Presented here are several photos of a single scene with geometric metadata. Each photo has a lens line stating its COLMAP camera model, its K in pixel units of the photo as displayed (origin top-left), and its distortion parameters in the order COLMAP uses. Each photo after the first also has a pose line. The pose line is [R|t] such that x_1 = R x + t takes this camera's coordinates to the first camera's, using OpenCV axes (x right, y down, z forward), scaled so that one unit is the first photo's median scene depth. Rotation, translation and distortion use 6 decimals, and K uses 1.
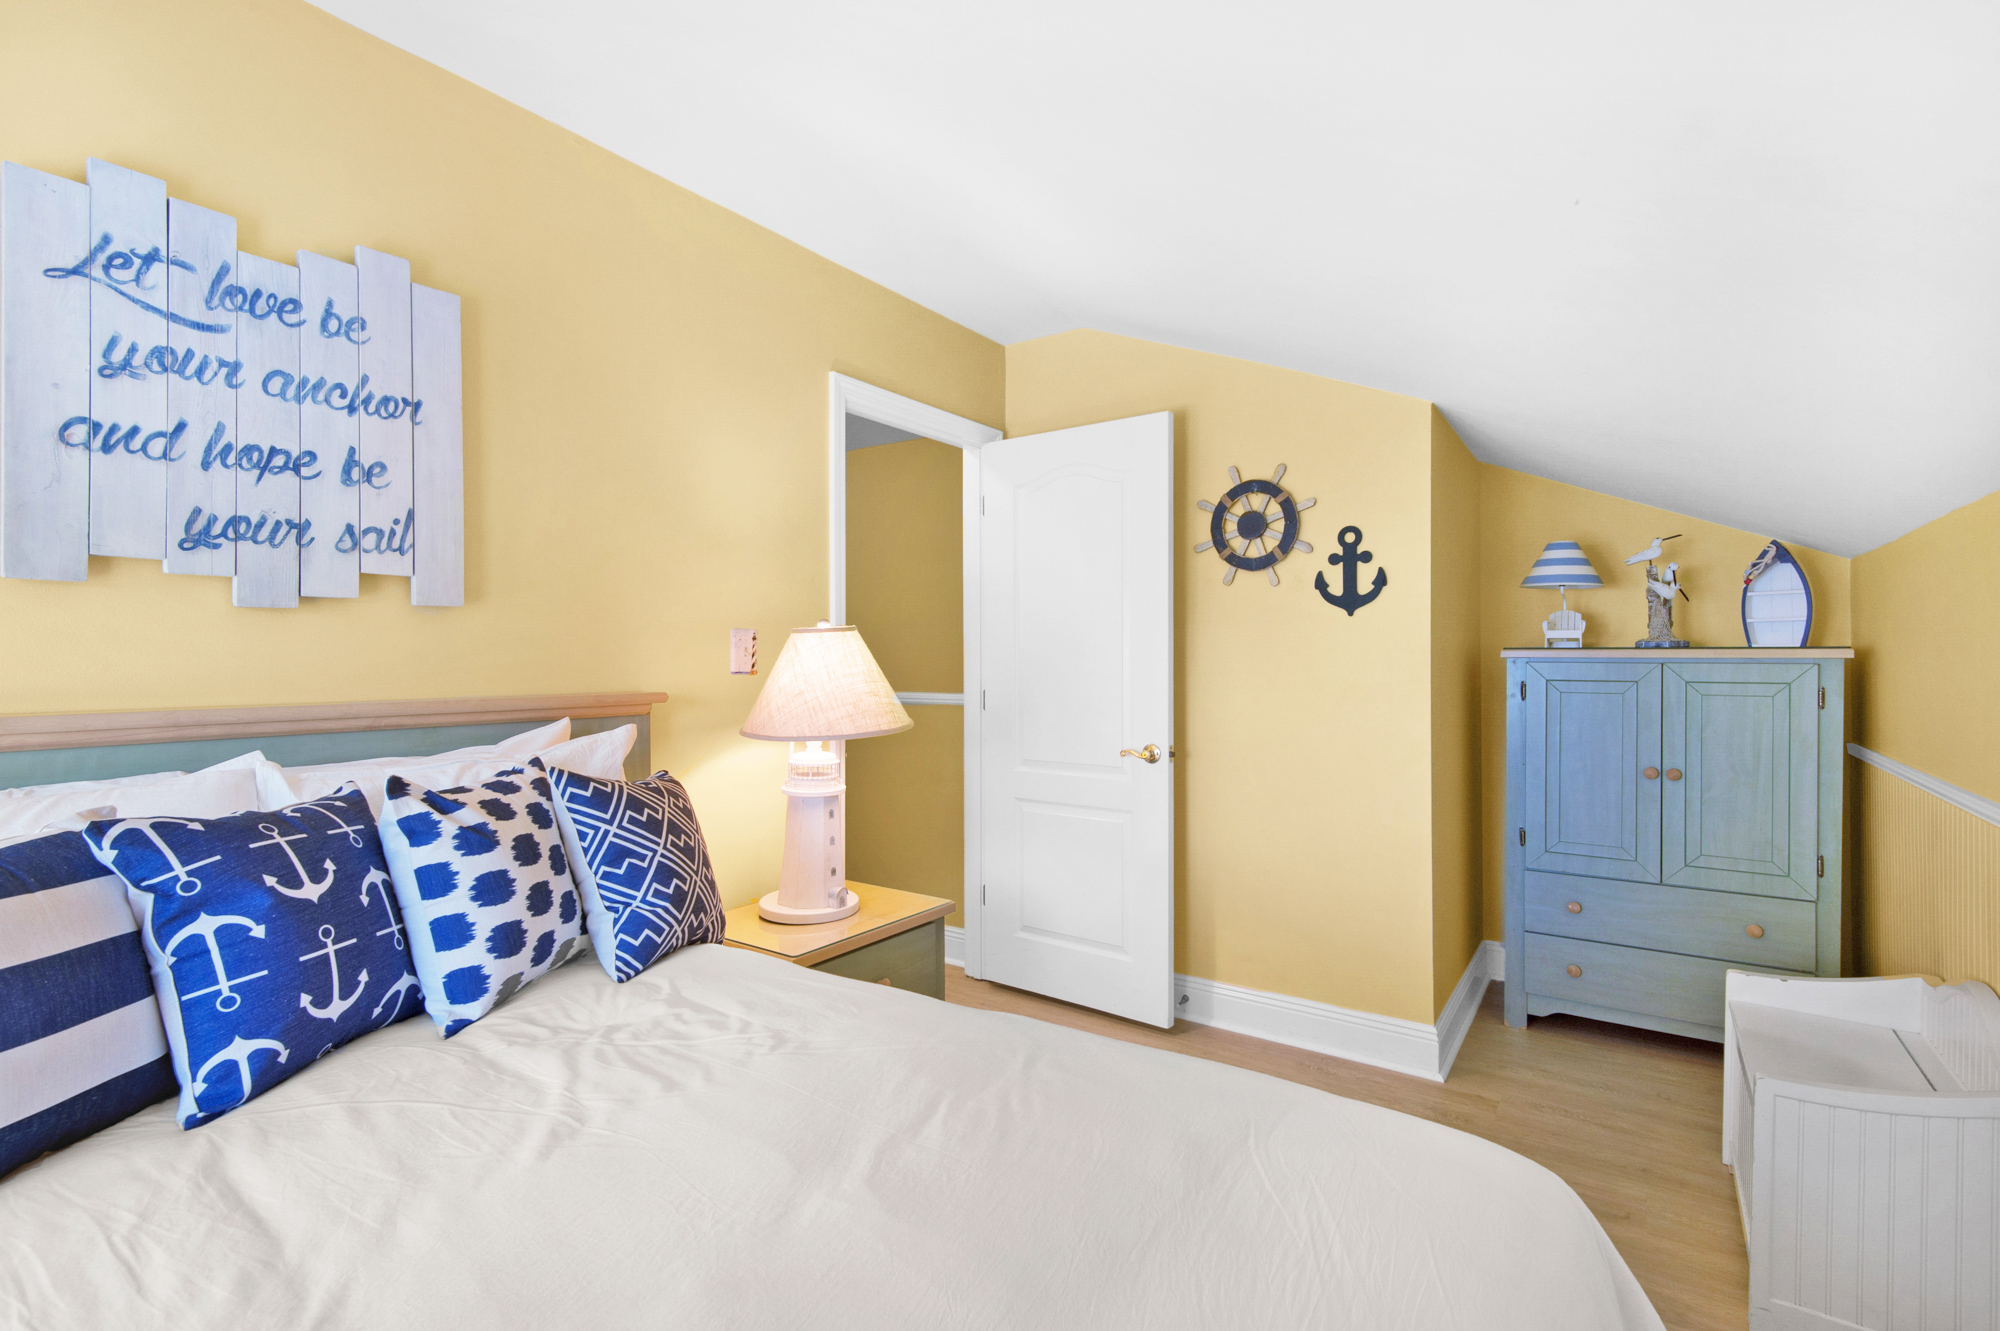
lens RADIAL K [[928.6, 0, 1003.2], [0, 928.6, 663.0], [0, 0, 1]] dist [-0.003740, -0.000932]
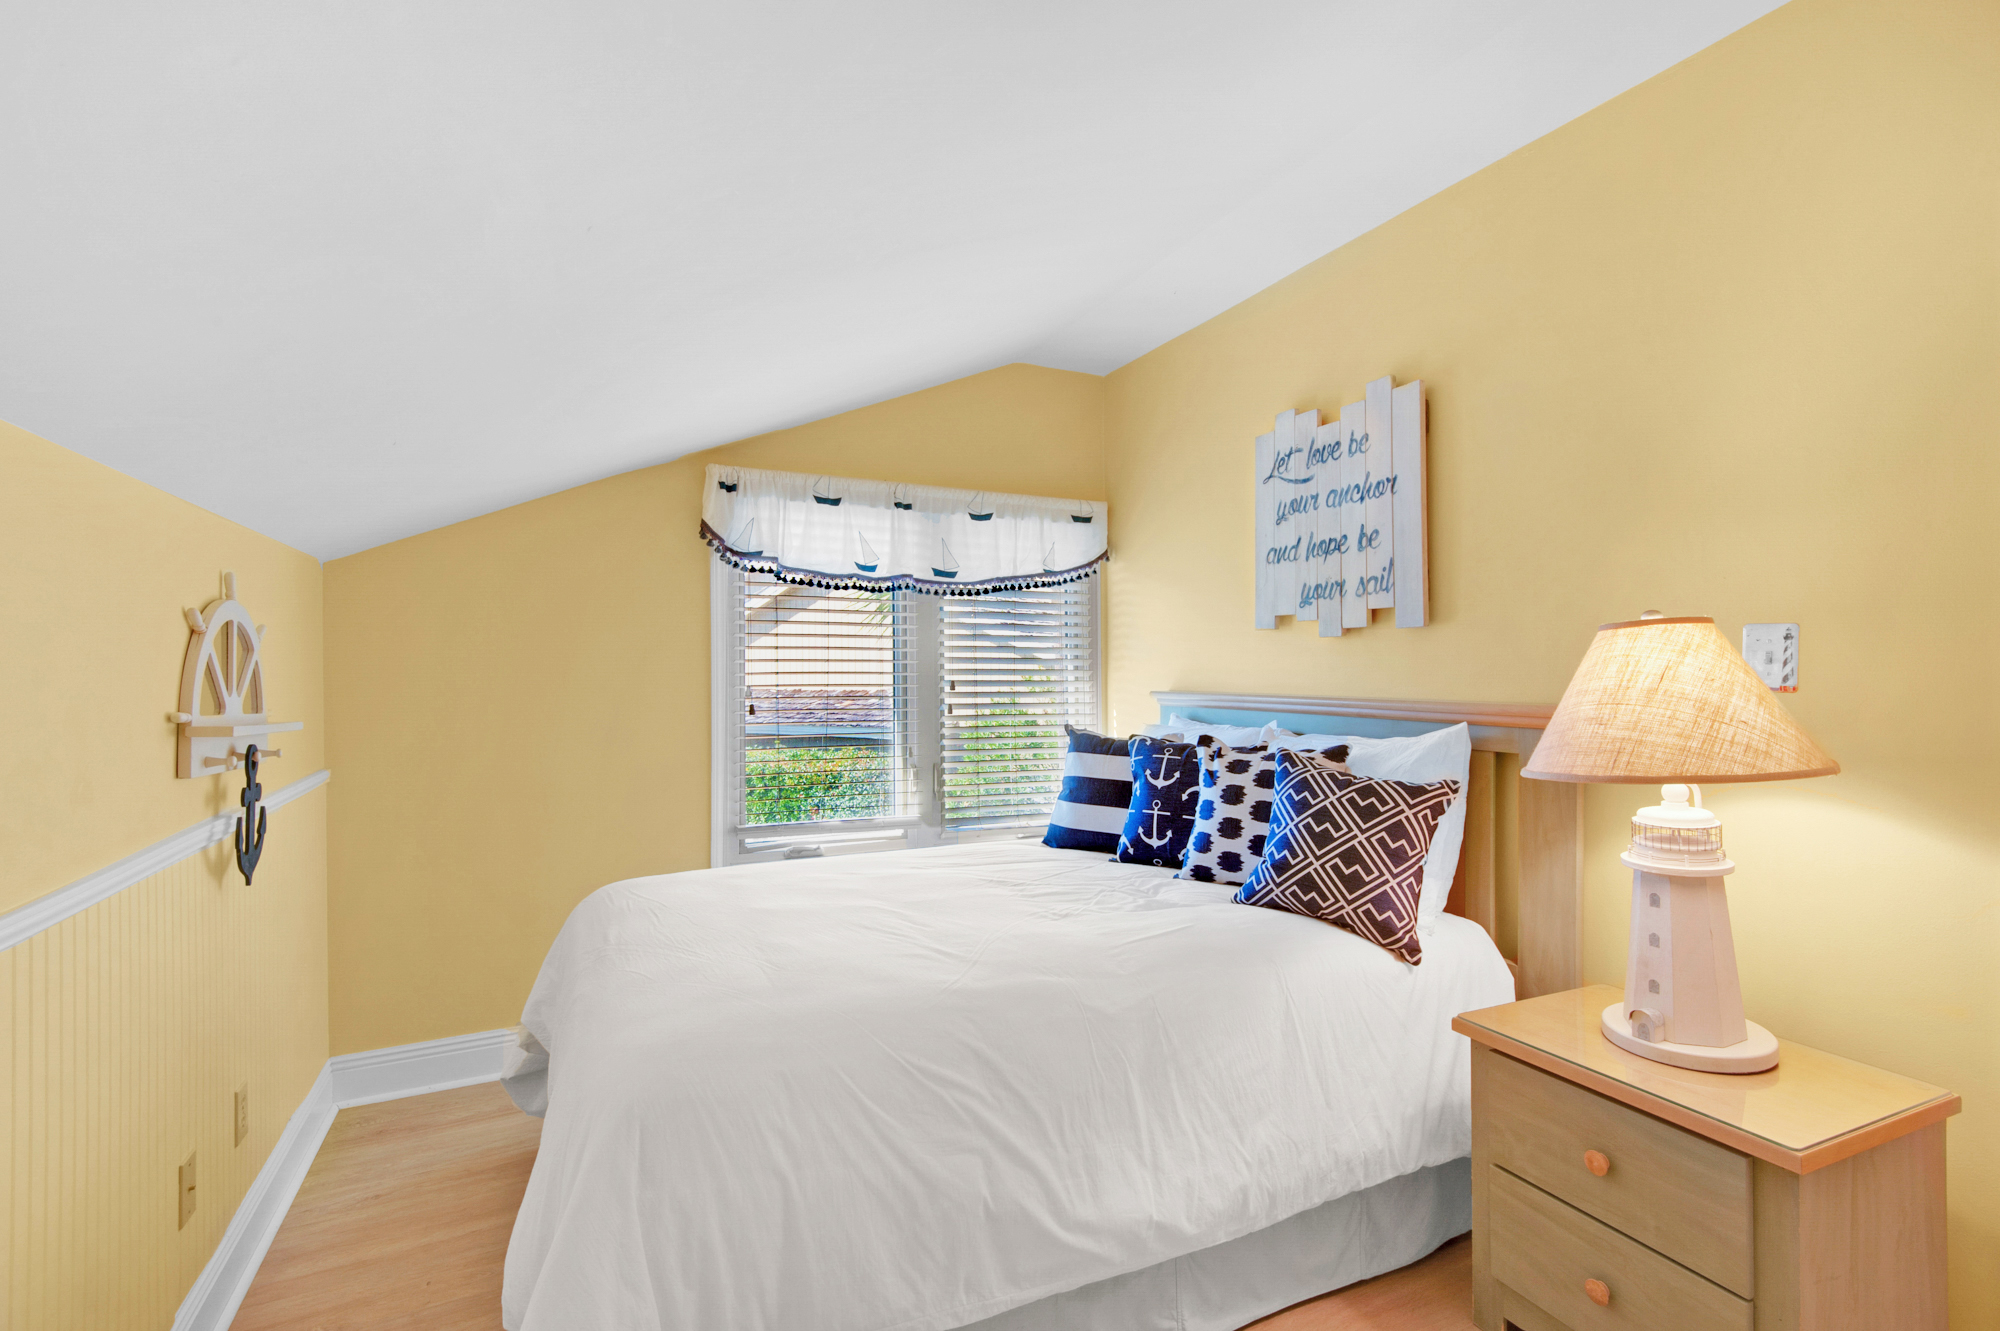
lens RADIAL K [[928.6, 0, 1002.6], [0, 928.6, 665.8], [0, 0, 1]] dist [-0.003740, -0.000932]
pose [[-0.508492, -0.002719, -0.861062, 0.873794], [-0.004845, 0.999988, -0.000297, -0.005346], [0.861053, 0.004021, -0.508499, 1.283018]]
